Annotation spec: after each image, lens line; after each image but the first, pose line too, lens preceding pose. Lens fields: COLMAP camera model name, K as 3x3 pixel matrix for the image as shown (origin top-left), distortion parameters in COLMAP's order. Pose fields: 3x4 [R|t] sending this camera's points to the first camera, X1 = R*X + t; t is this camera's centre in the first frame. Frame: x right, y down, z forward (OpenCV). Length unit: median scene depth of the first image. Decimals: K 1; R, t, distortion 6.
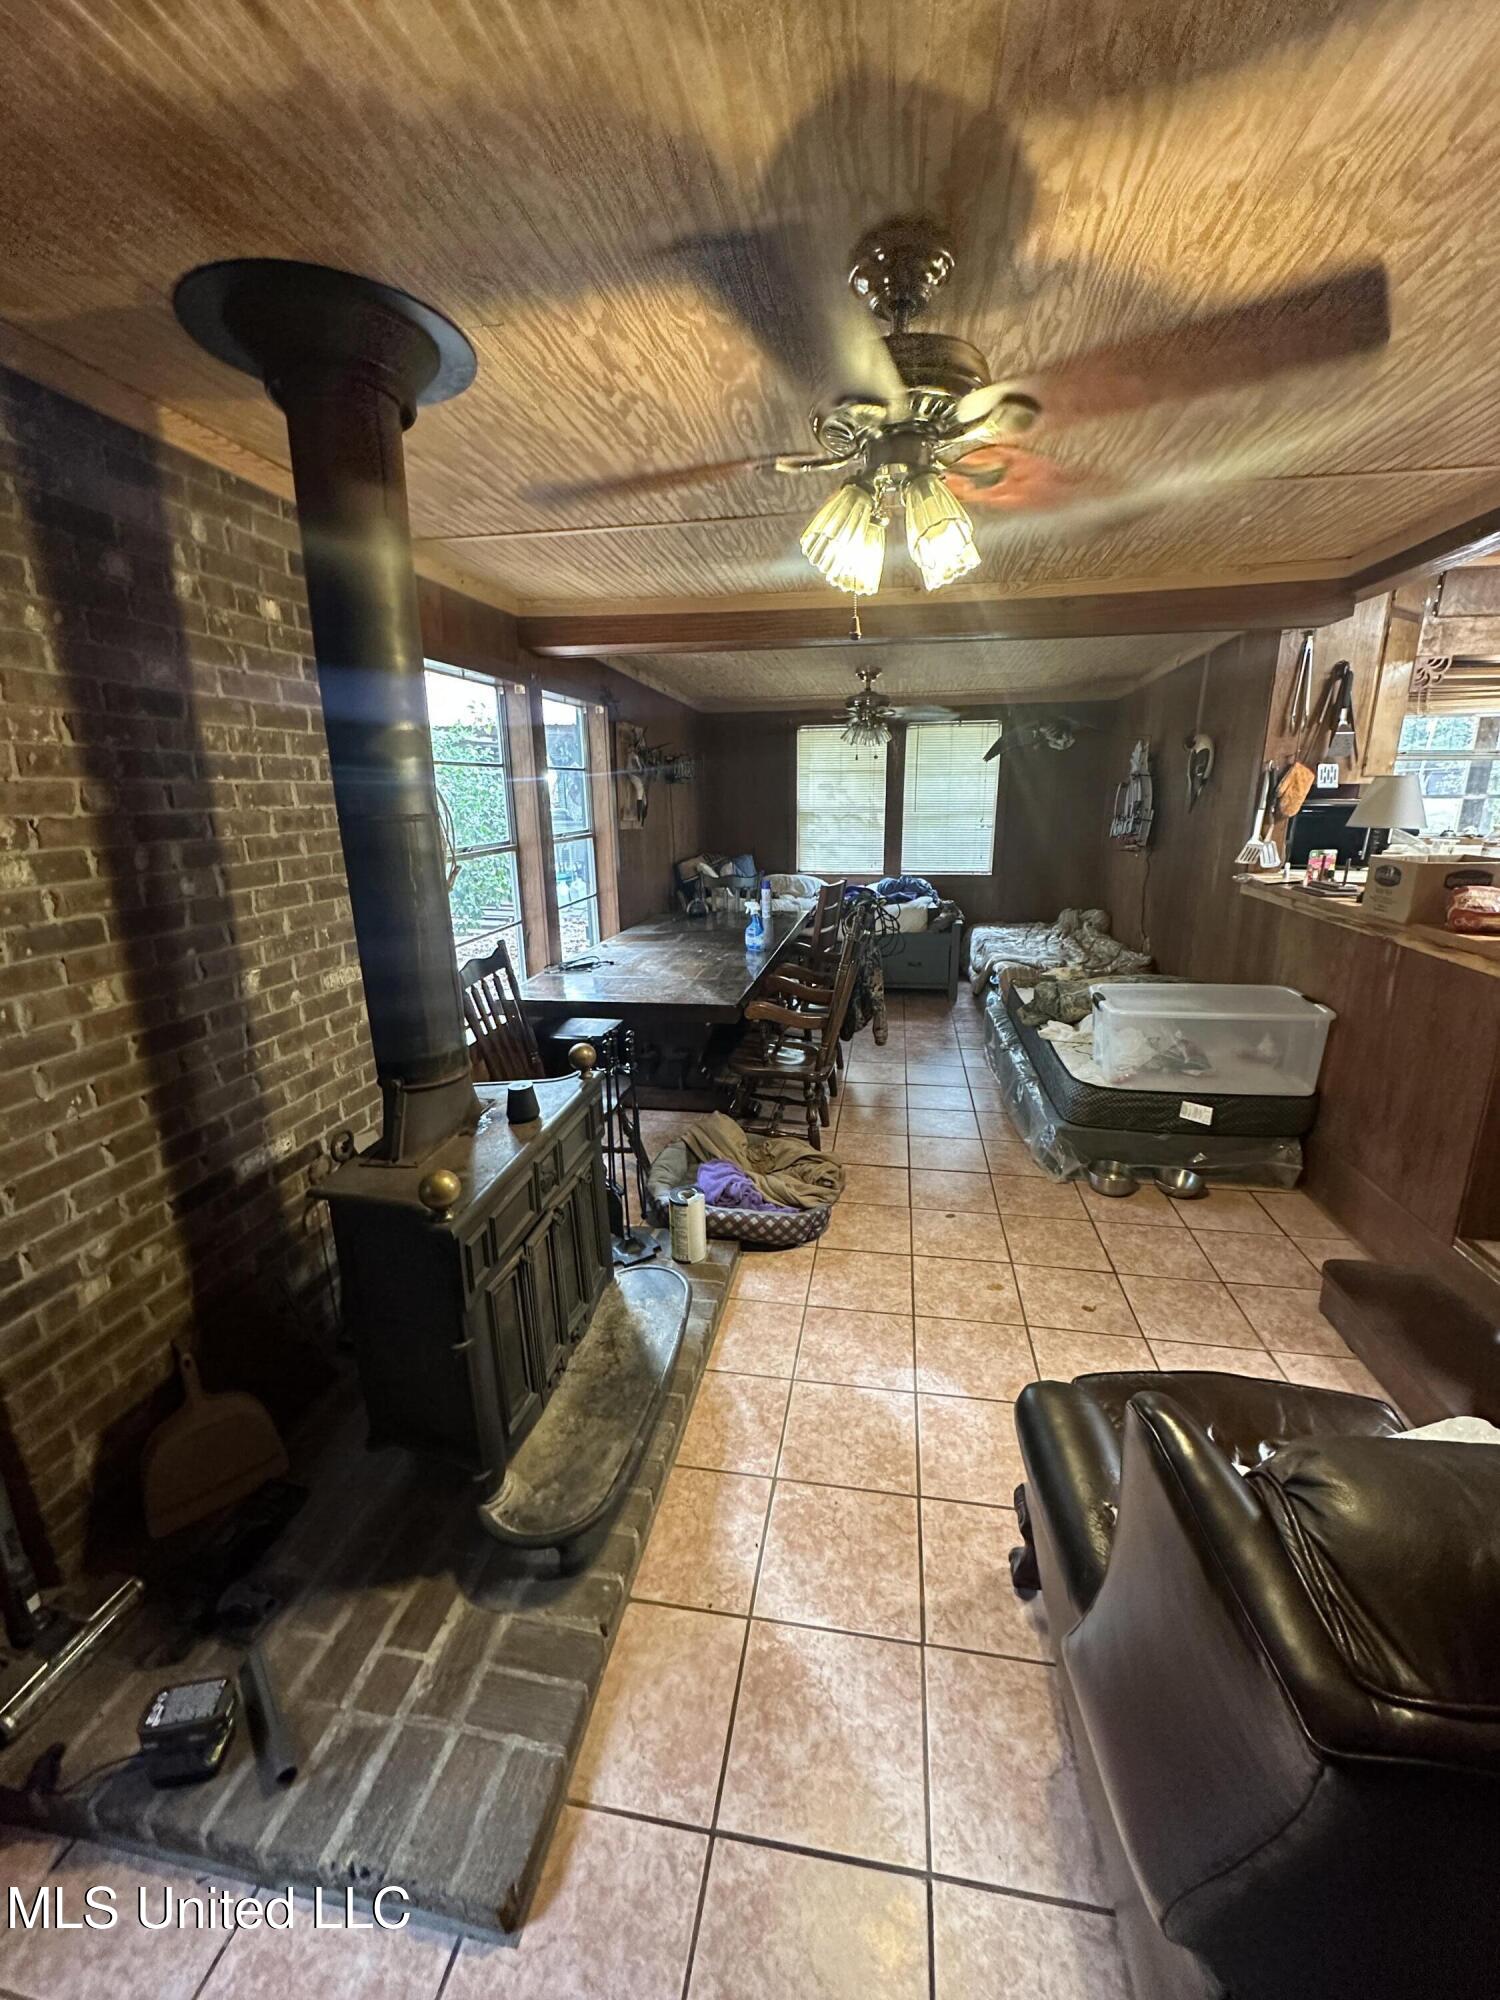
lens RADIAL K [[797.8, 0, 750.0], [0, 797.8, 1000.0], [0, 0, 1]] dist [-0.000522, -0.000242]
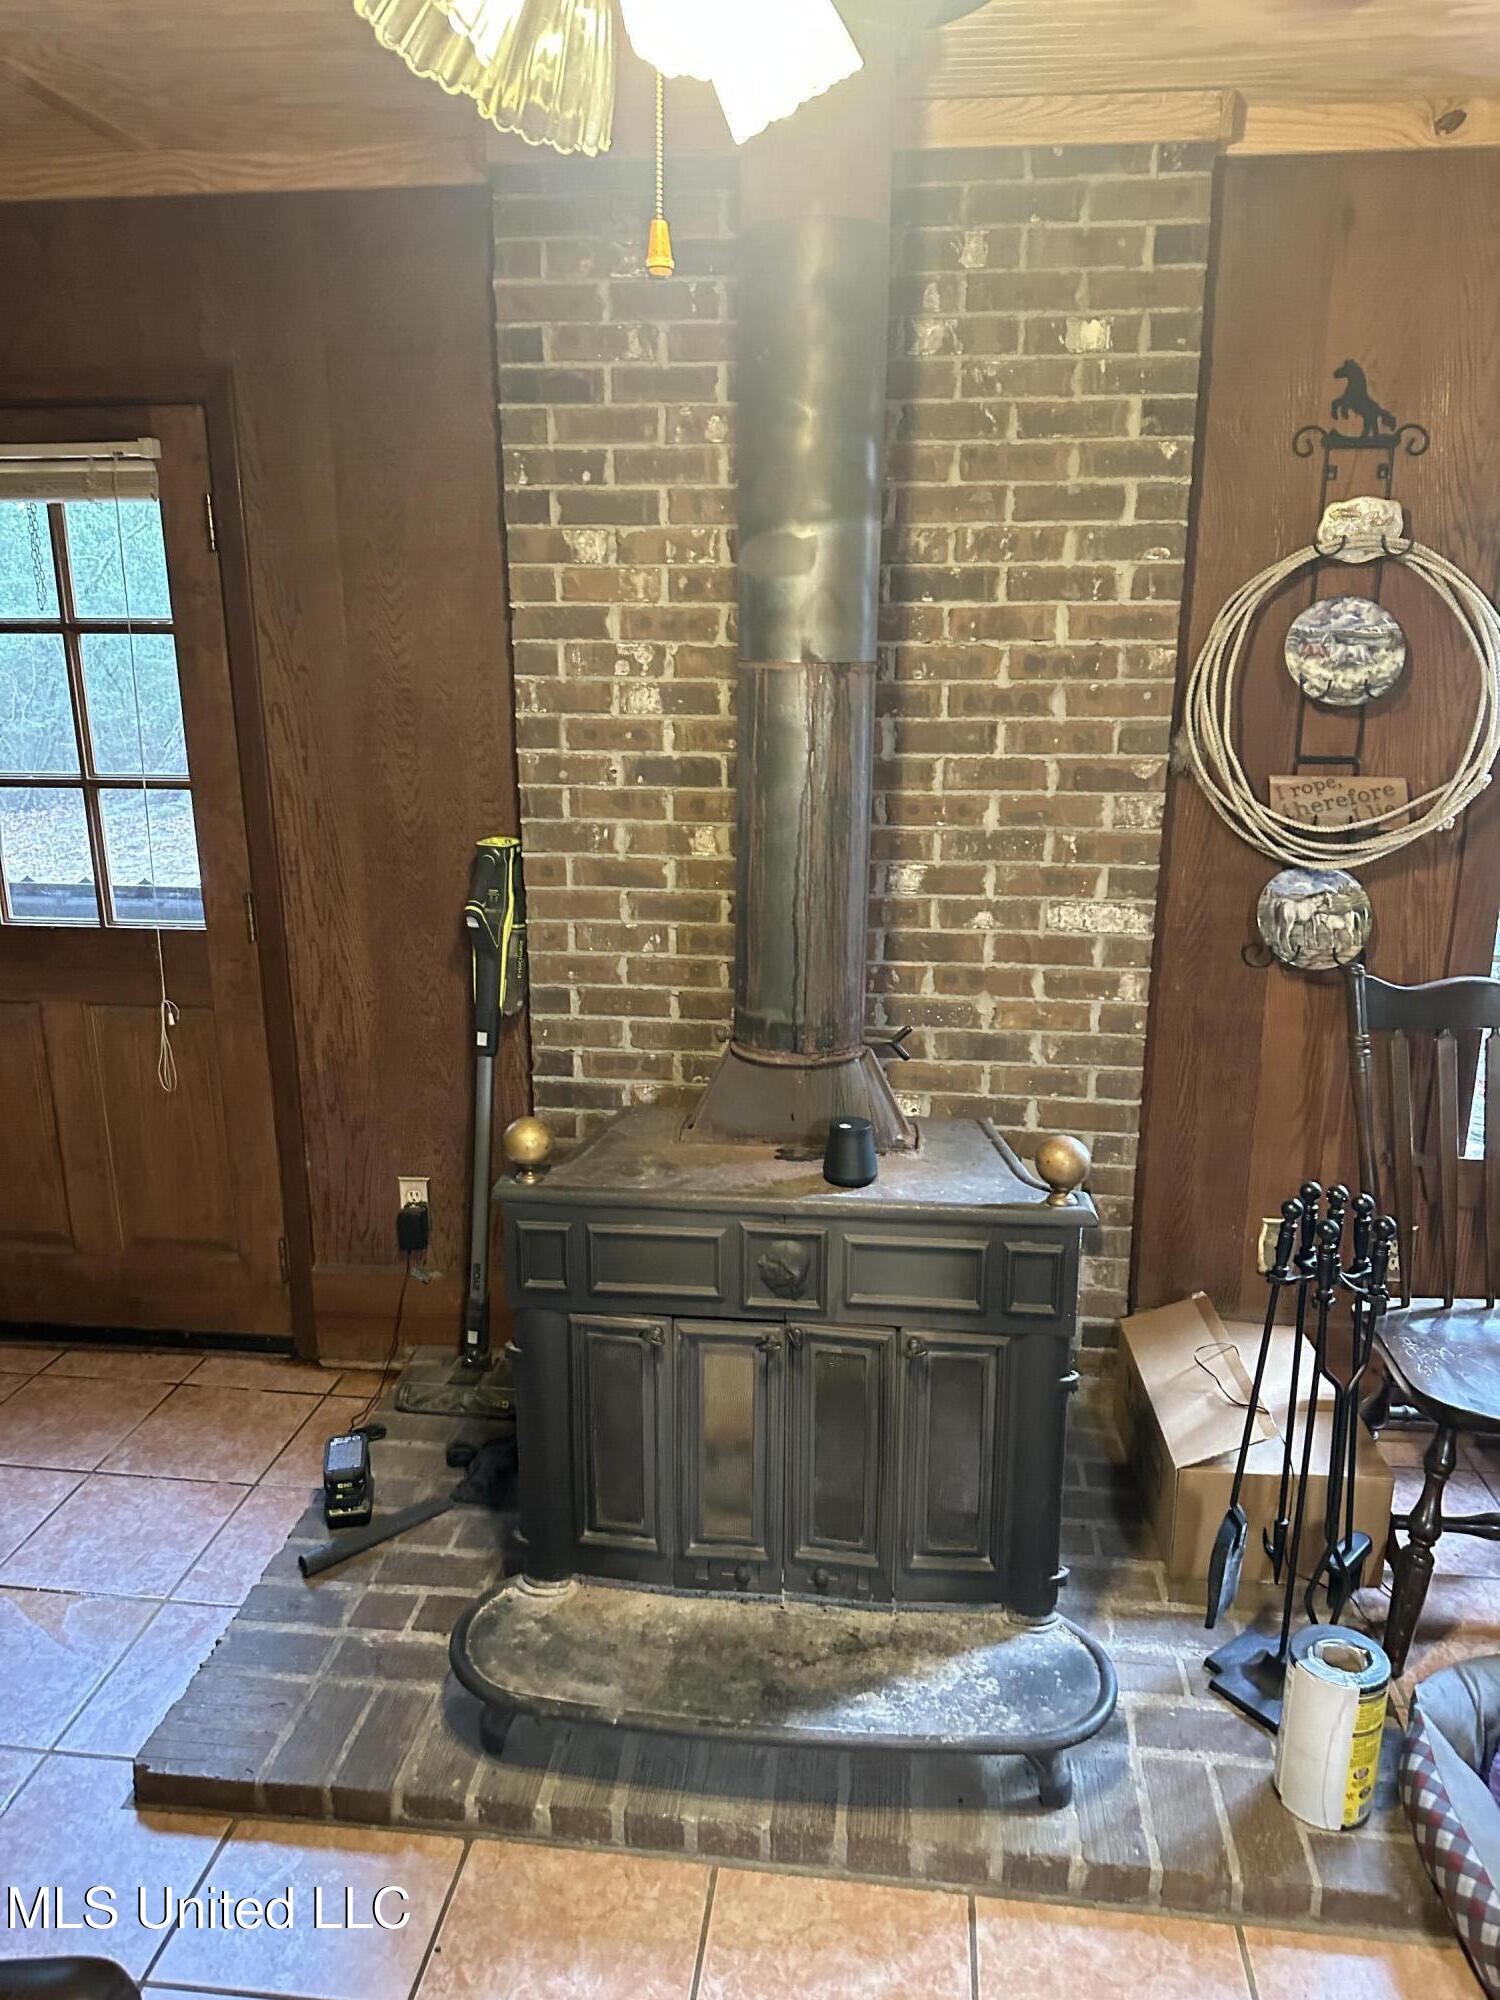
lens RADIAL K [[1423.0, 0, 750.0], [0, 1423.0, 988.9], [0, 0, 1]] dist [0.216712, -0.490190]
pose [[0.045767, 0.272208, -0.961149, 0.709415], [-0.256591, 0.933079, 0.252040, -0.237867], [0.965436, 0.235087, 0.112551, 0.776849]]
